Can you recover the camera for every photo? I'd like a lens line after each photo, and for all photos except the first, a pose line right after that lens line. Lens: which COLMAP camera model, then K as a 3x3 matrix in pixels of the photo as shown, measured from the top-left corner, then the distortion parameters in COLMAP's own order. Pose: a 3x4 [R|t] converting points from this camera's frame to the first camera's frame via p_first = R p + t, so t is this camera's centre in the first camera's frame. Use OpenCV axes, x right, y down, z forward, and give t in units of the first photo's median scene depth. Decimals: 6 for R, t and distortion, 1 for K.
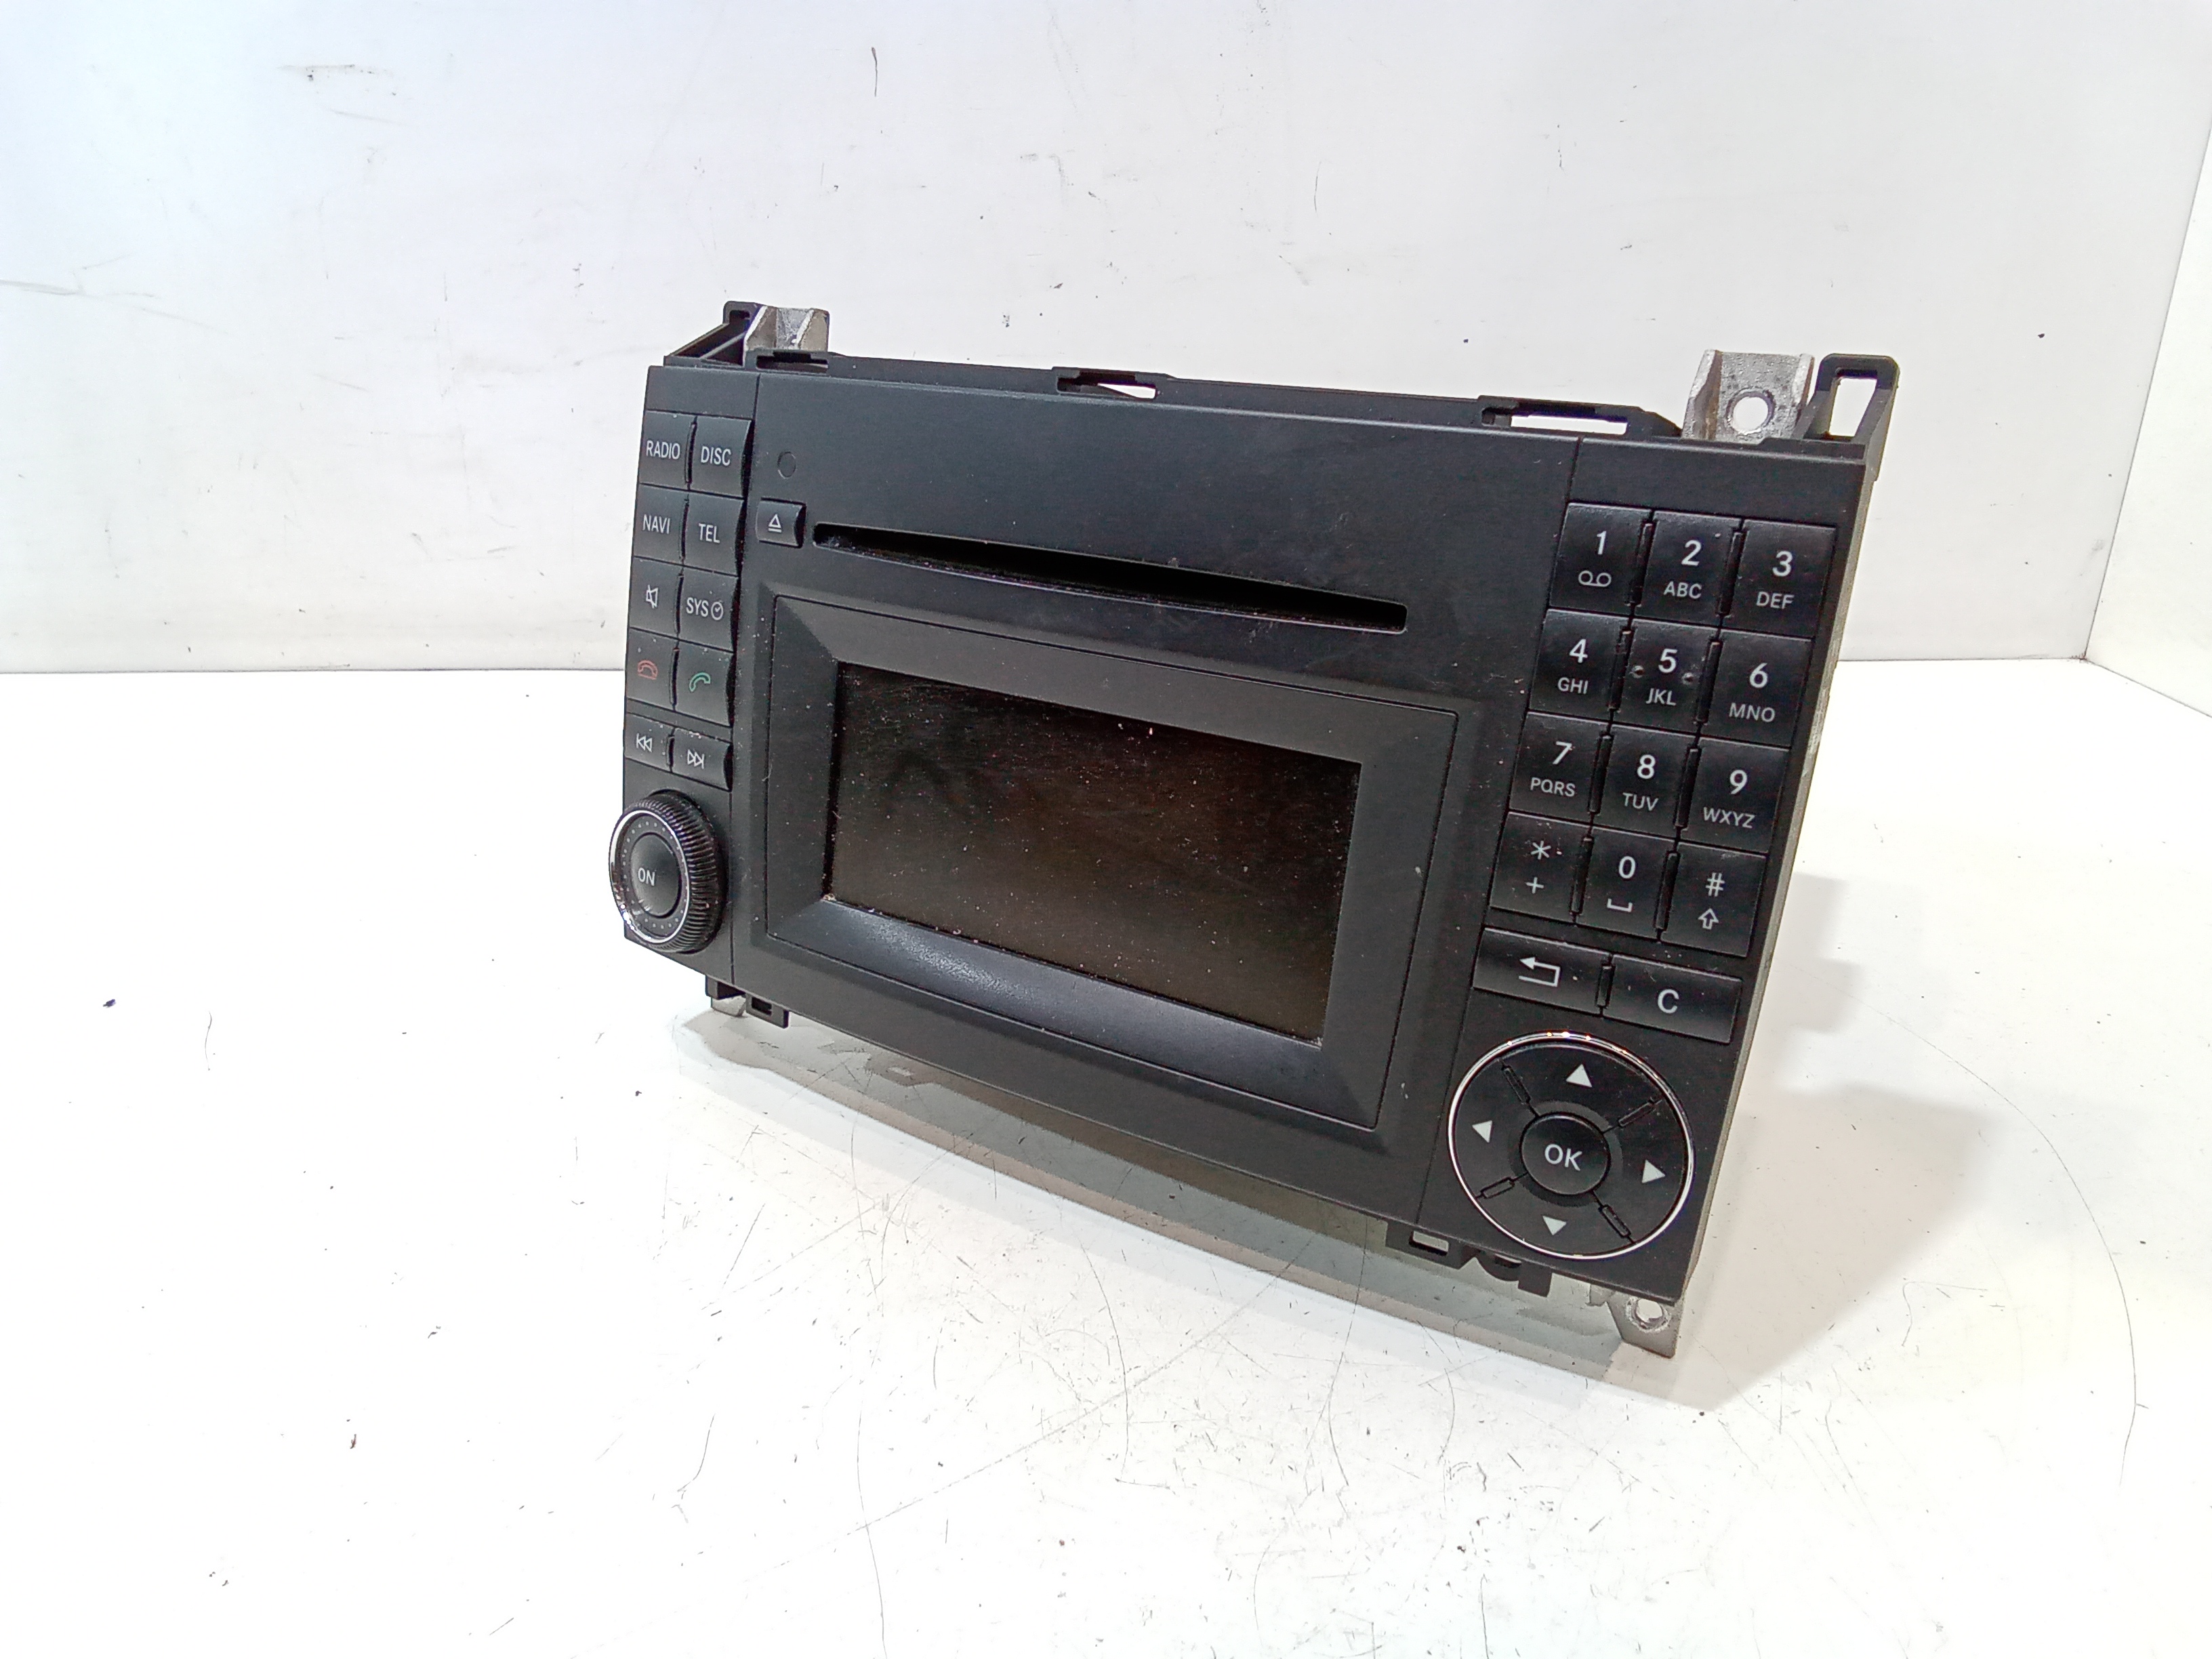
lens RADIAL K [[1531.1, 0, 1106.0], [0, 1531.1, 829.5], [0, 0, 1]] dist [0.047442, -0.066519]
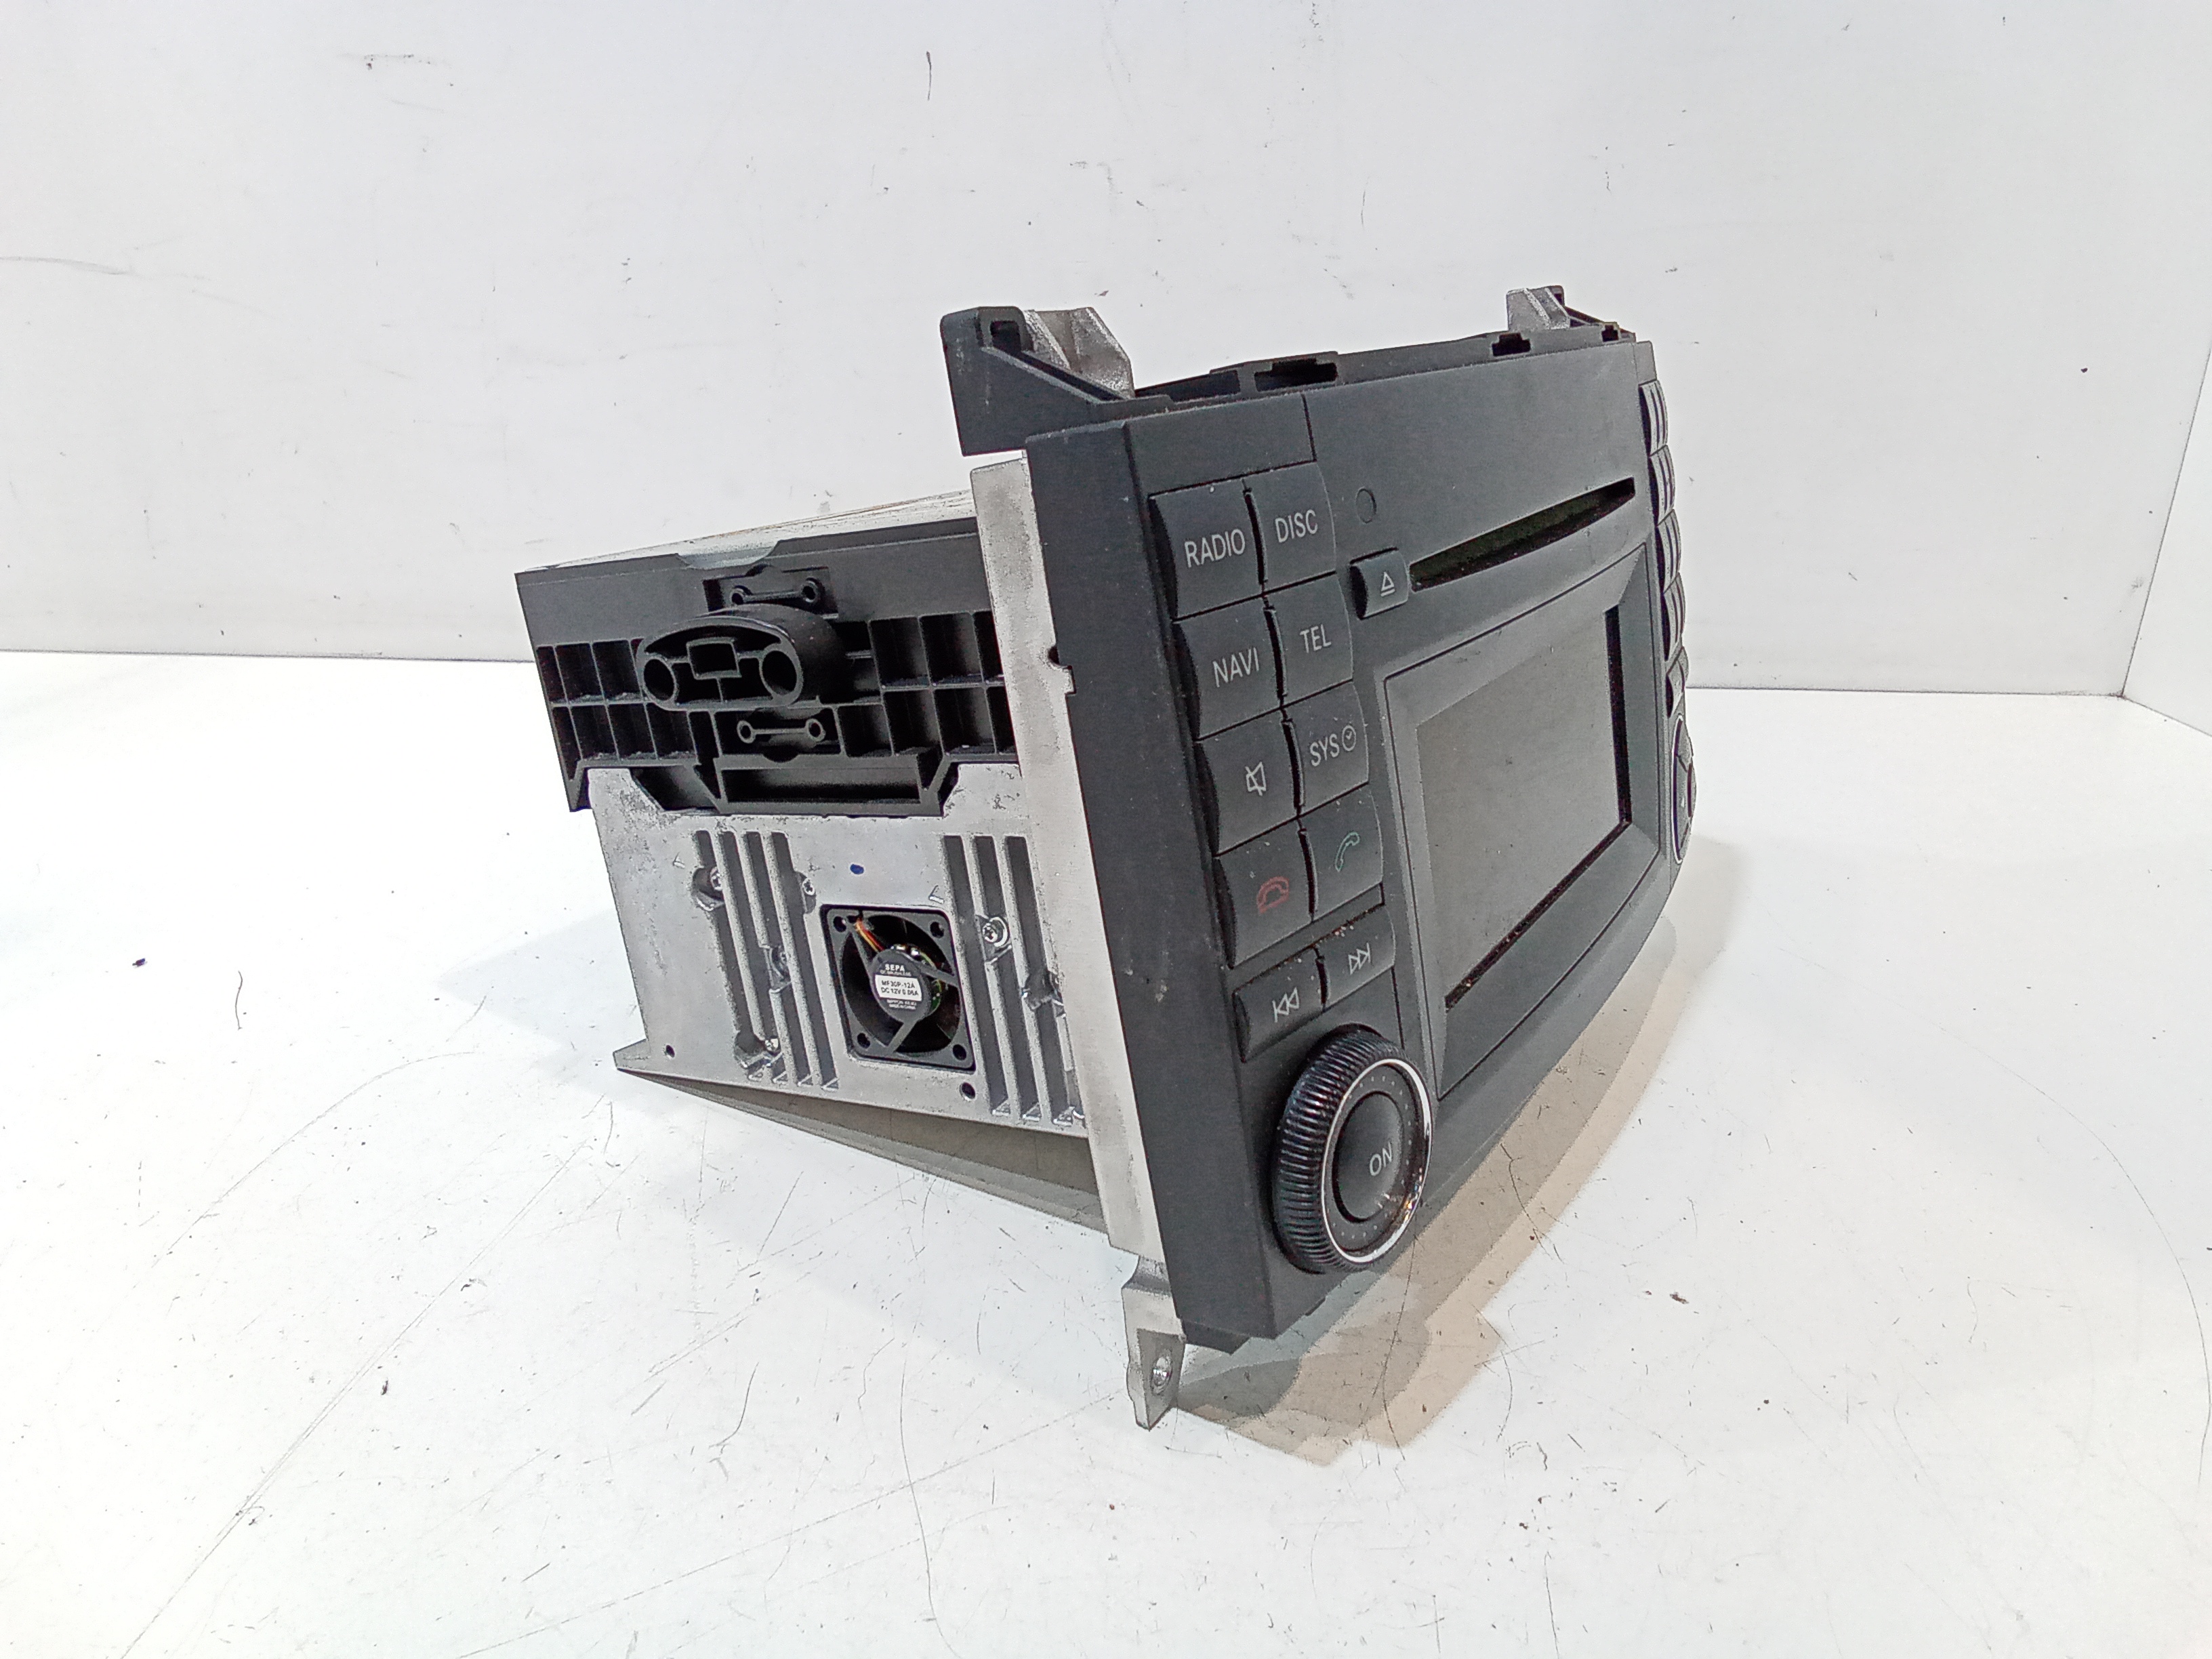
lens RADIAL K [[1535.4, 0, 1106.0], [0, 1535.4, 829.5], [0, 0, 1]] dist [0.043417, -0.061423]
pose [[0.999604, 0.027846, -0.004093, -0.034195], [-0.027952, 0.999201, -0.028565, 0.053896], [0.003294, 0.028668, 0.999584, 0.012077]]
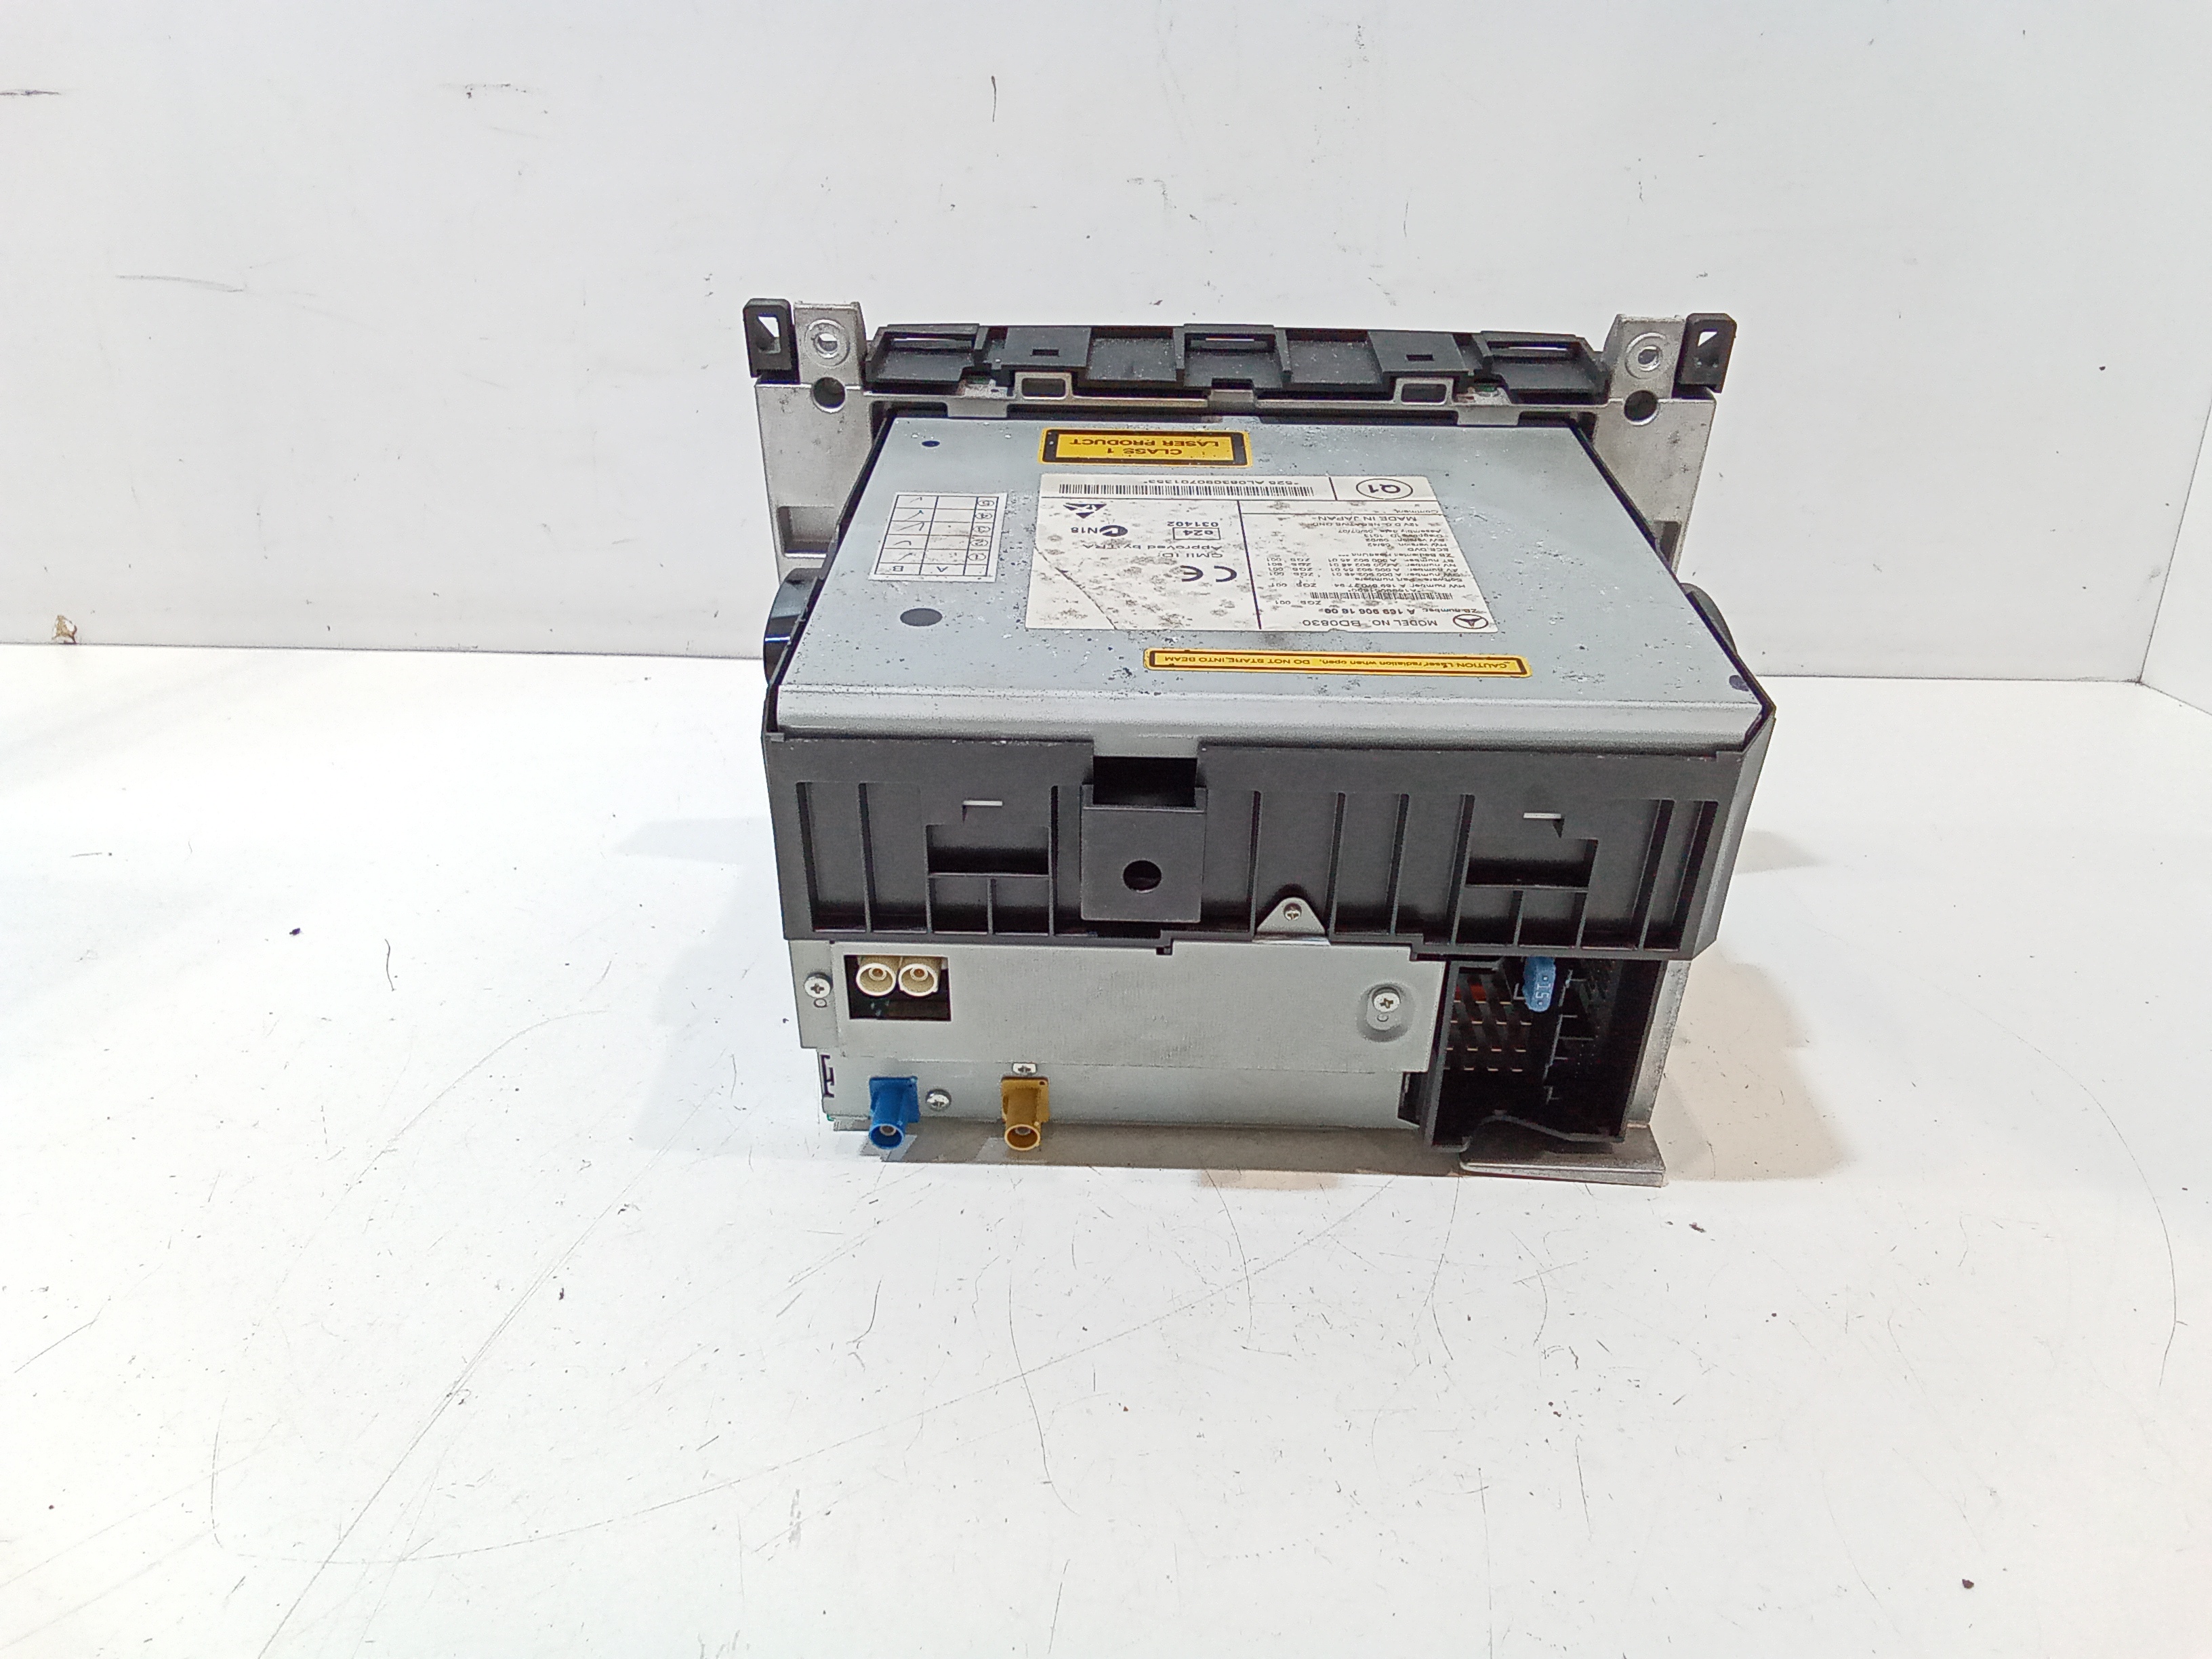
lens RADIAL K [[1531.1, 0, 1106.0], [0, 1531.1, 829.5], [0, 0, 1]] dist [0.047442, -0.066519]
pose [[0.999314, 0.027097, -0.025257, -0.066238], [-0.027564, 0.999452, -0.018316, 0.062540], [0.024747, 0.019000, 0.999513, -0.108599]]
